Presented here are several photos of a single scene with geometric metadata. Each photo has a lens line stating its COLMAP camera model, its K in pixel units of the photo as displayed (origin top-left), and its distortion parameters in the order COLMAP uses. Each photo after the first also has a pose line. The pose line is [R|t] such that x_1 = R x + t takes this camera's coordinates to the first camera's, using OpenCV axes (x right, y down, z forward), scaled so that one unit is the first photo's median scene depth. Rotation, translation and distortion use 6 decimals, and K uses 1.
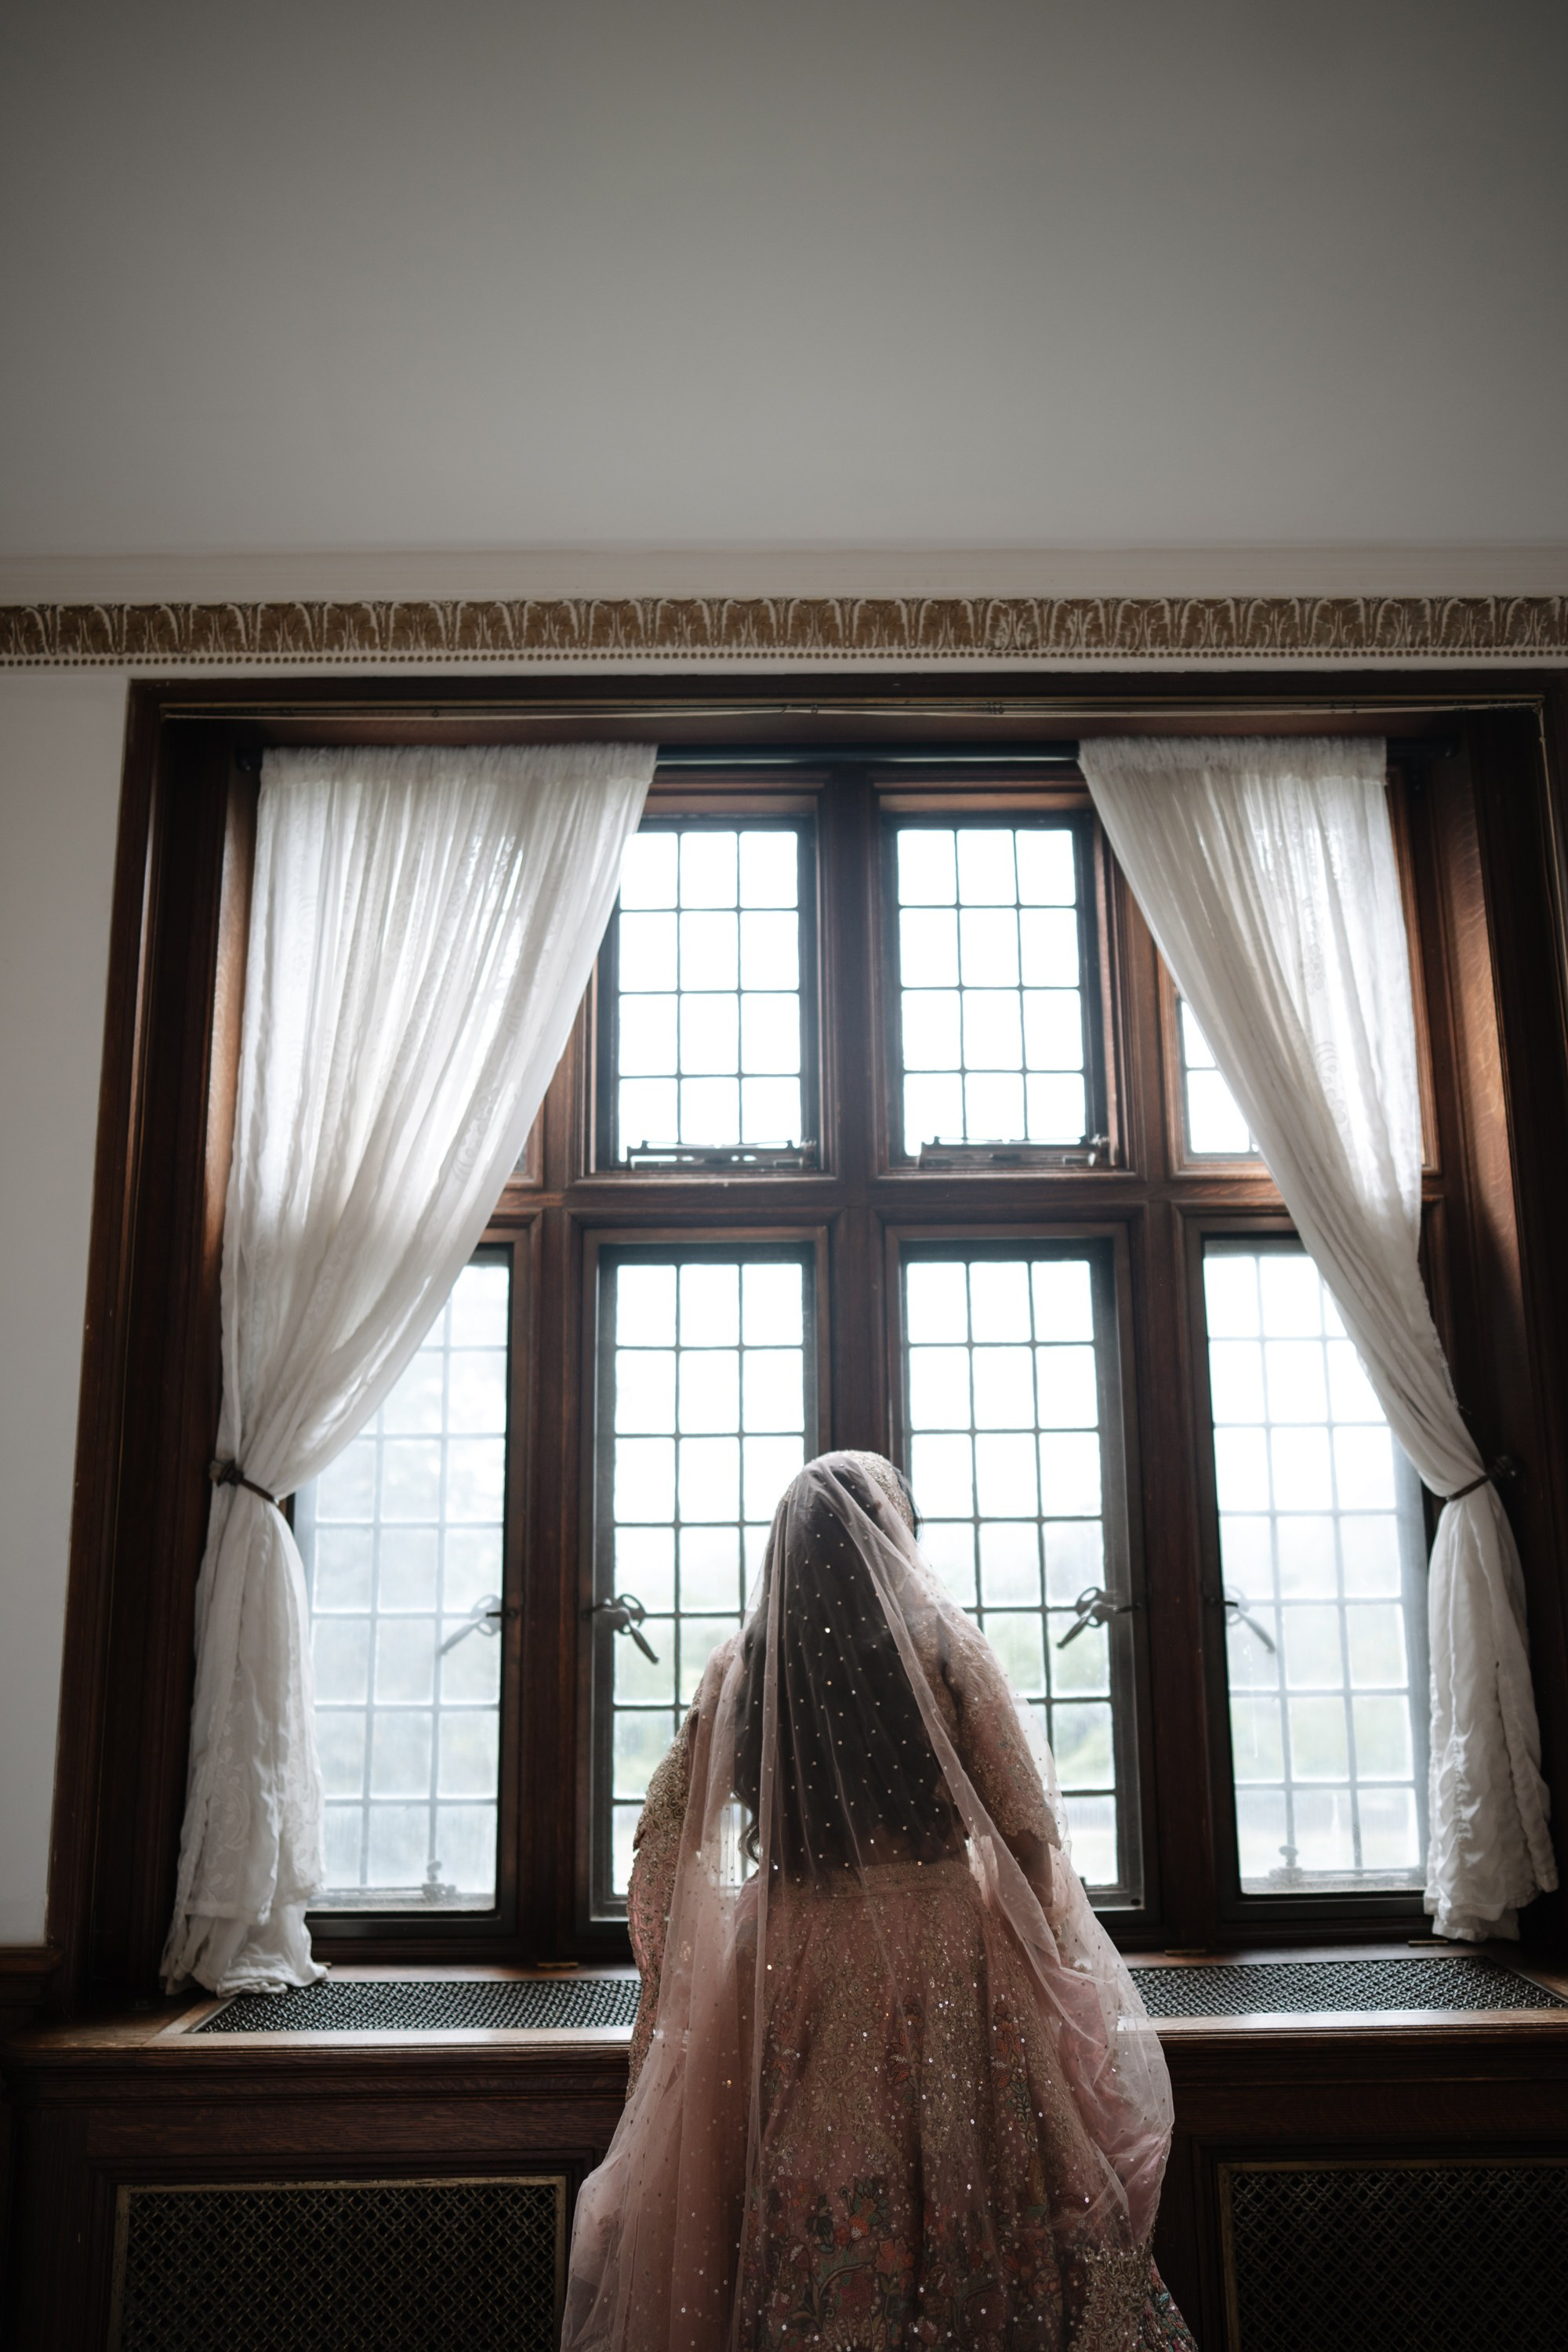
lens RADIAL K [[1843.6, 0, 784.0], [0, 1843.6, 1176.0], [0, 0, 1]] dist [-0.051990, 0.098630]
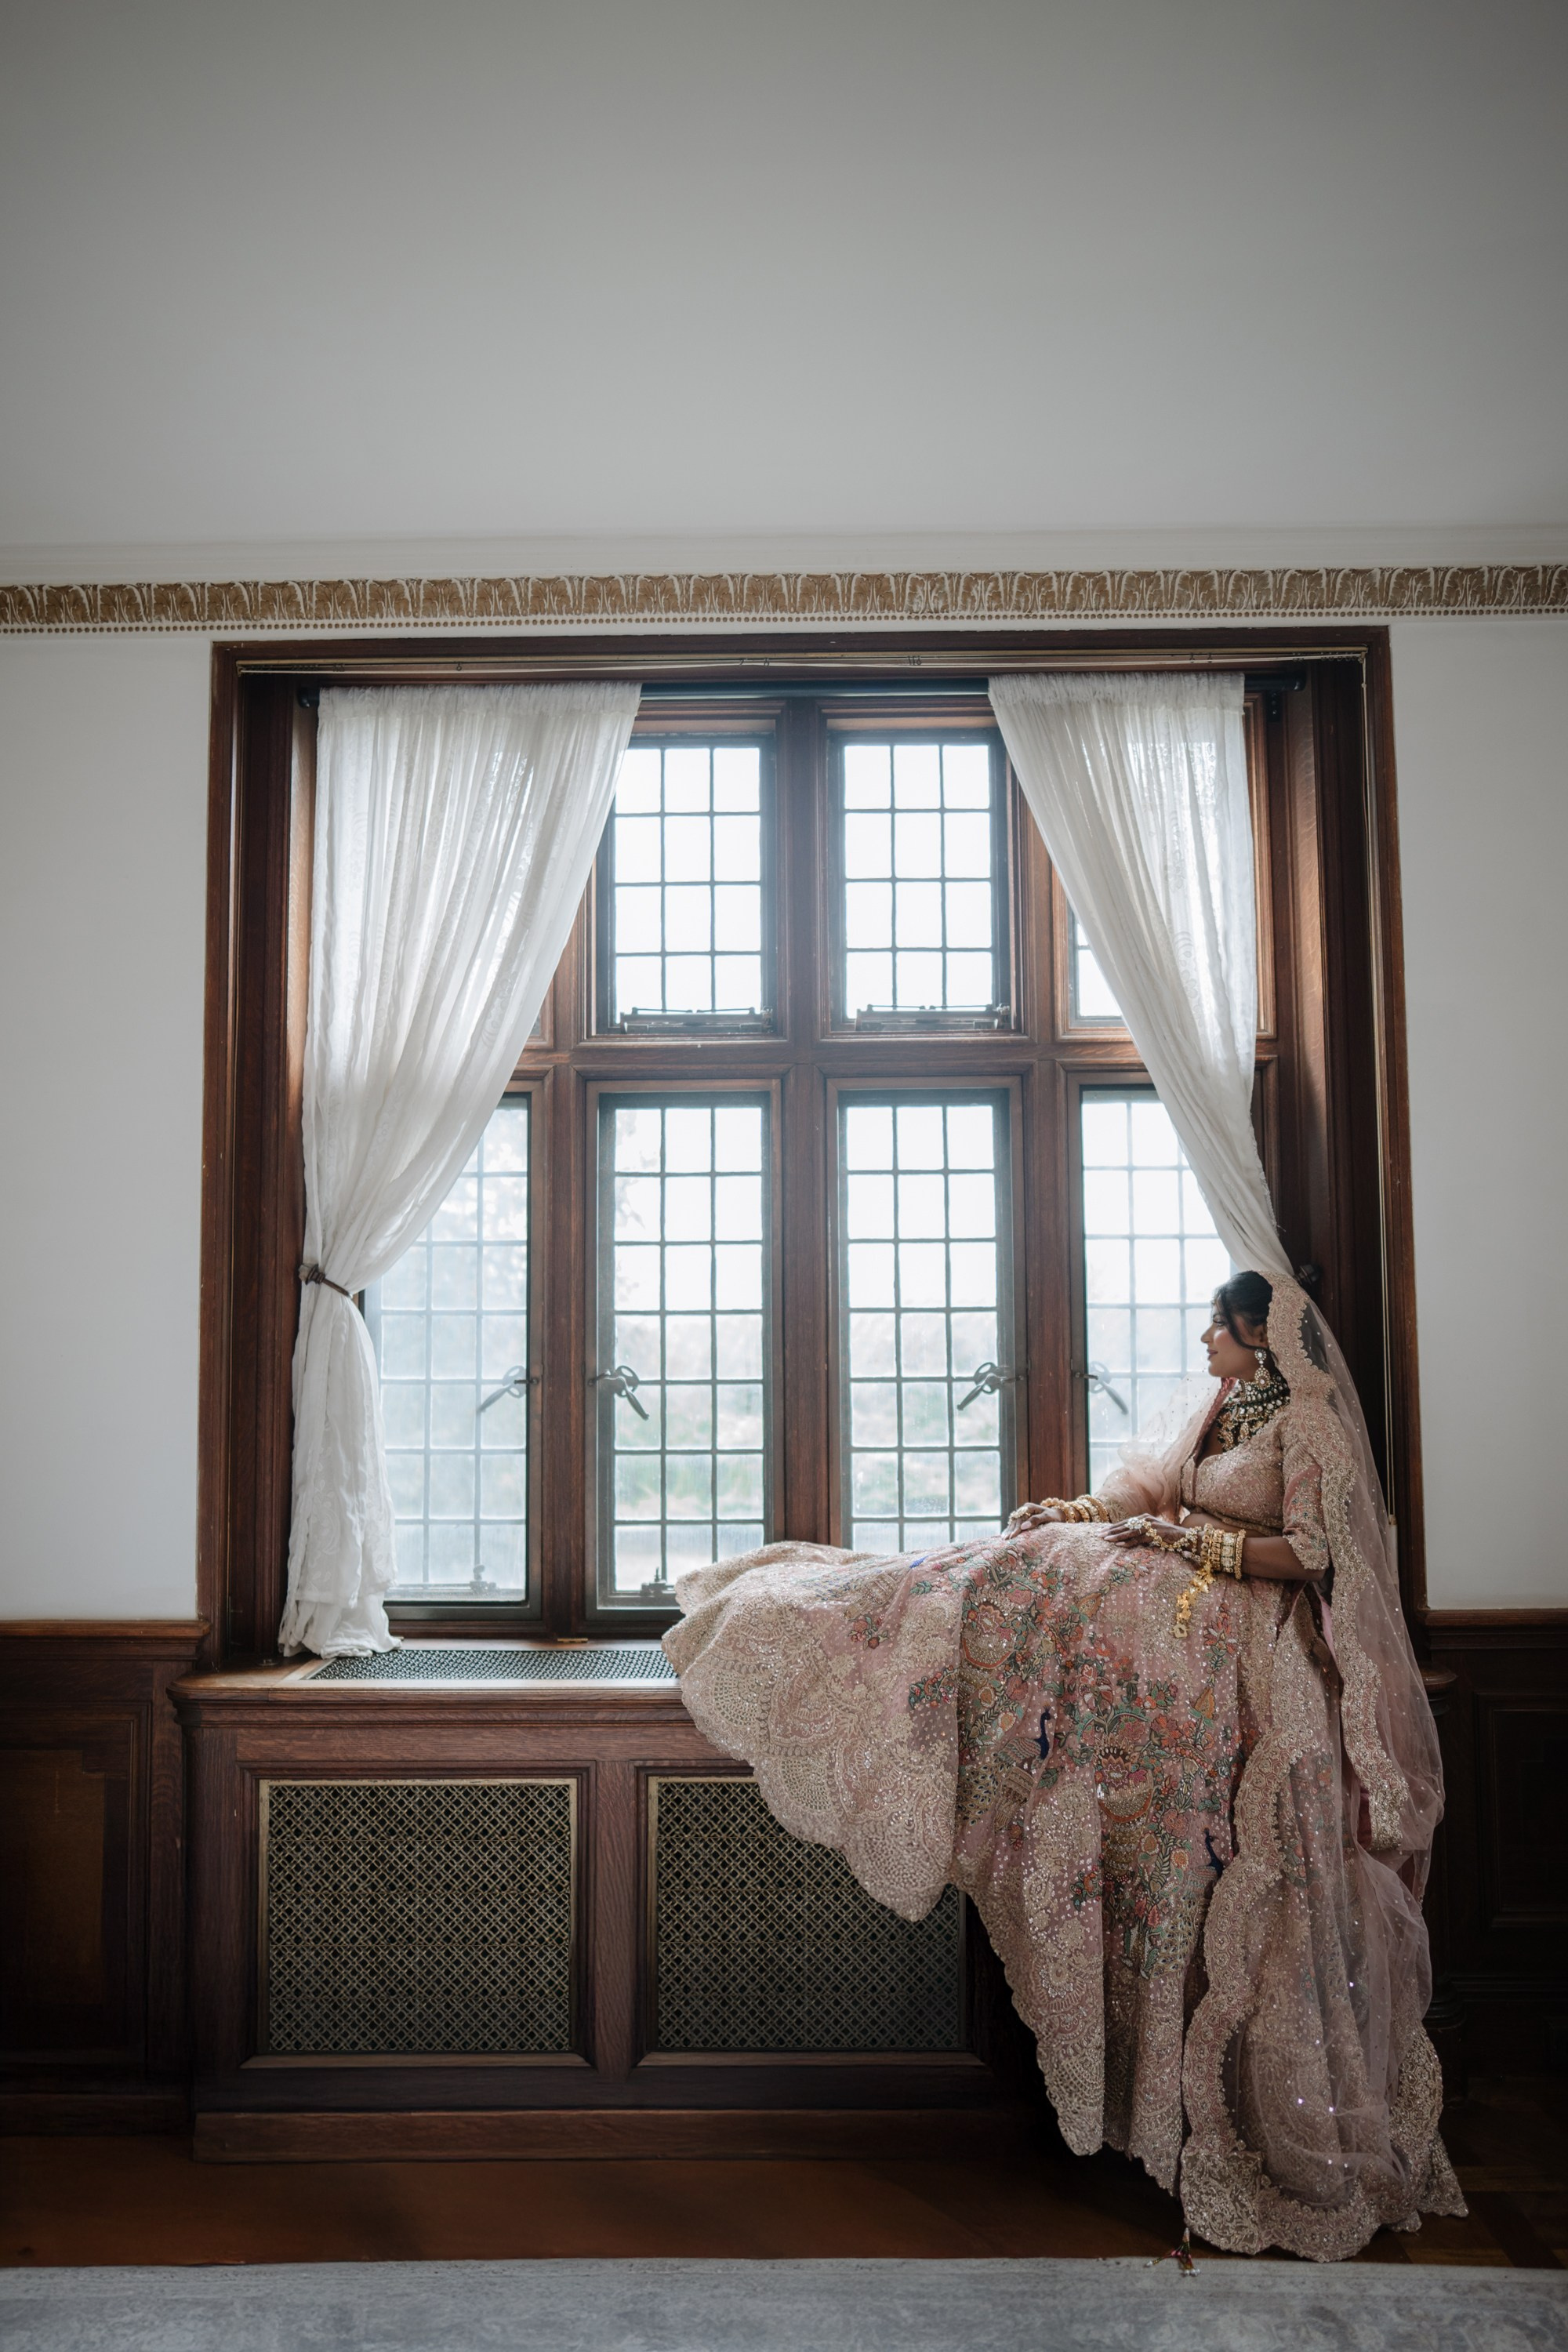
lens RADIAL K [[1843.6, 0, 784.0], [0, 1843.6, 1176.0], [0, 0, 1]] dist [-0.051990, 0.098630]
pose [[0.999726, 0.002256, -0.023317, 0.057243], [0.000927, 0.990763, 0.135603, -0.080148], [0.023408, -0.135587, 0.990489, -0.259221]]
